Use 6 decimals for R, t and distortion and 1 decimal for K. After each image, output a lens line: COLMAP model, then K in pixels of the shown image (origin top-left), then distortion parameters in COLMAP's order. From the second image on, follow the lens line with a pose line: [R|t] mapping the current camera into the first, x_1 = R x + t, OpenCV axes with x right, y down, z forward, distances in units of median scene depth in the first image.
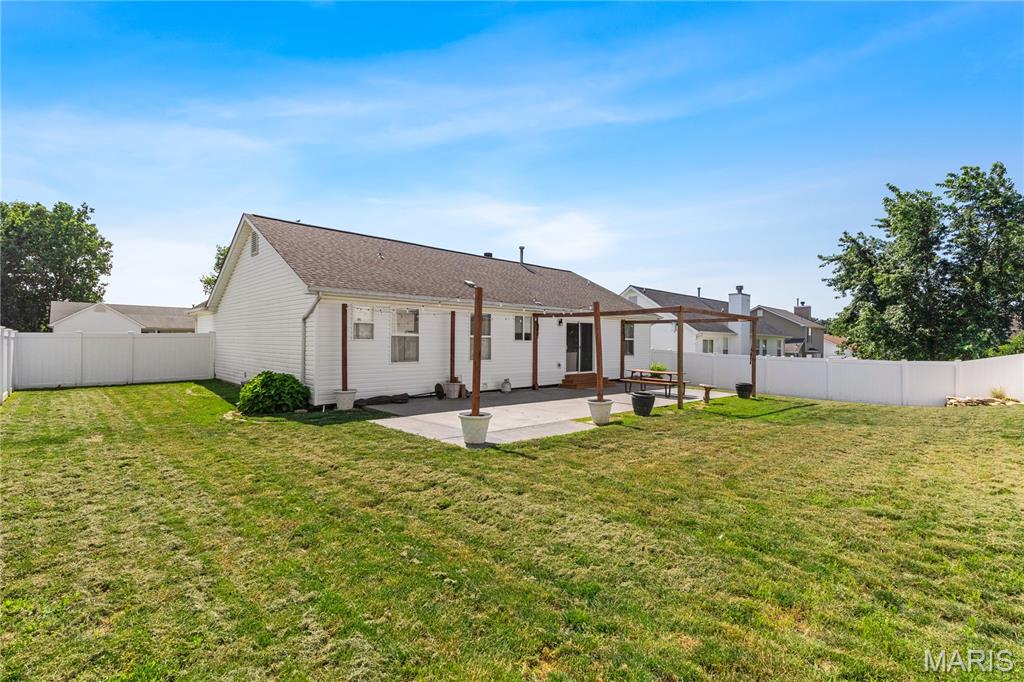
lens RADIAL K [[468.0, 0, 516.5], [0, 468.0, 338.9], [0, 0, 1]] dist [0.011261, -0.000880]
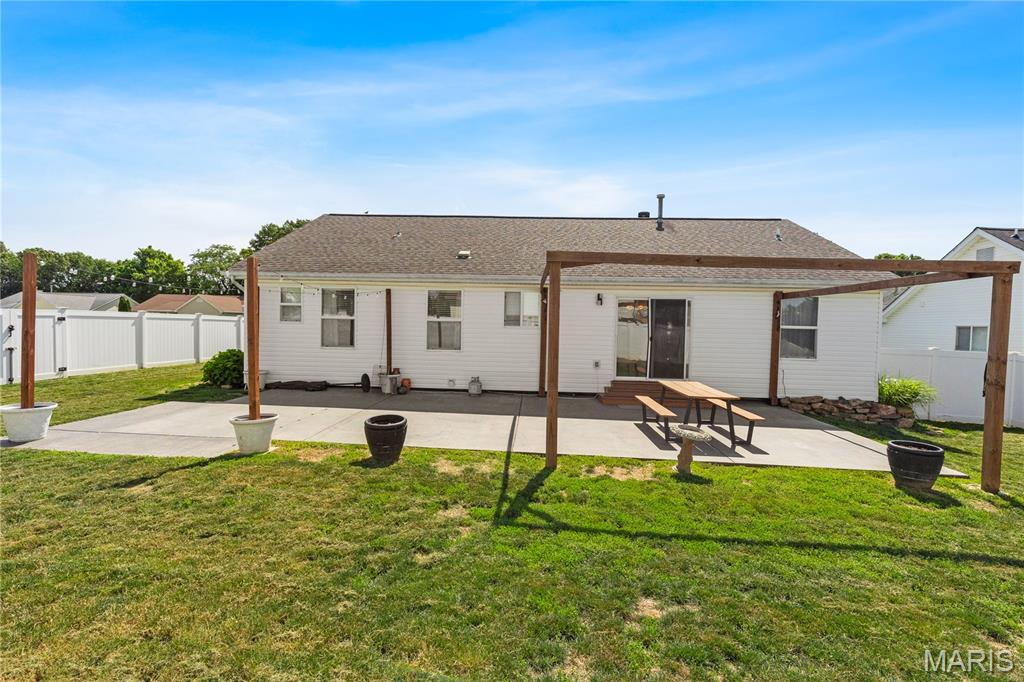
lens RADIAL K [[468.0, 0, 511.2], [0, 468.0, 339.2], [0, 0, 1]] dist [0.011261, -0.000880]
pose [[0.681925, 0.023112, -0.731057, 0.536333], [-0.011210, 0.999713, 0.021149, 0.008847], [0.731336, -0.006227, 0.681989, 0.509347]]
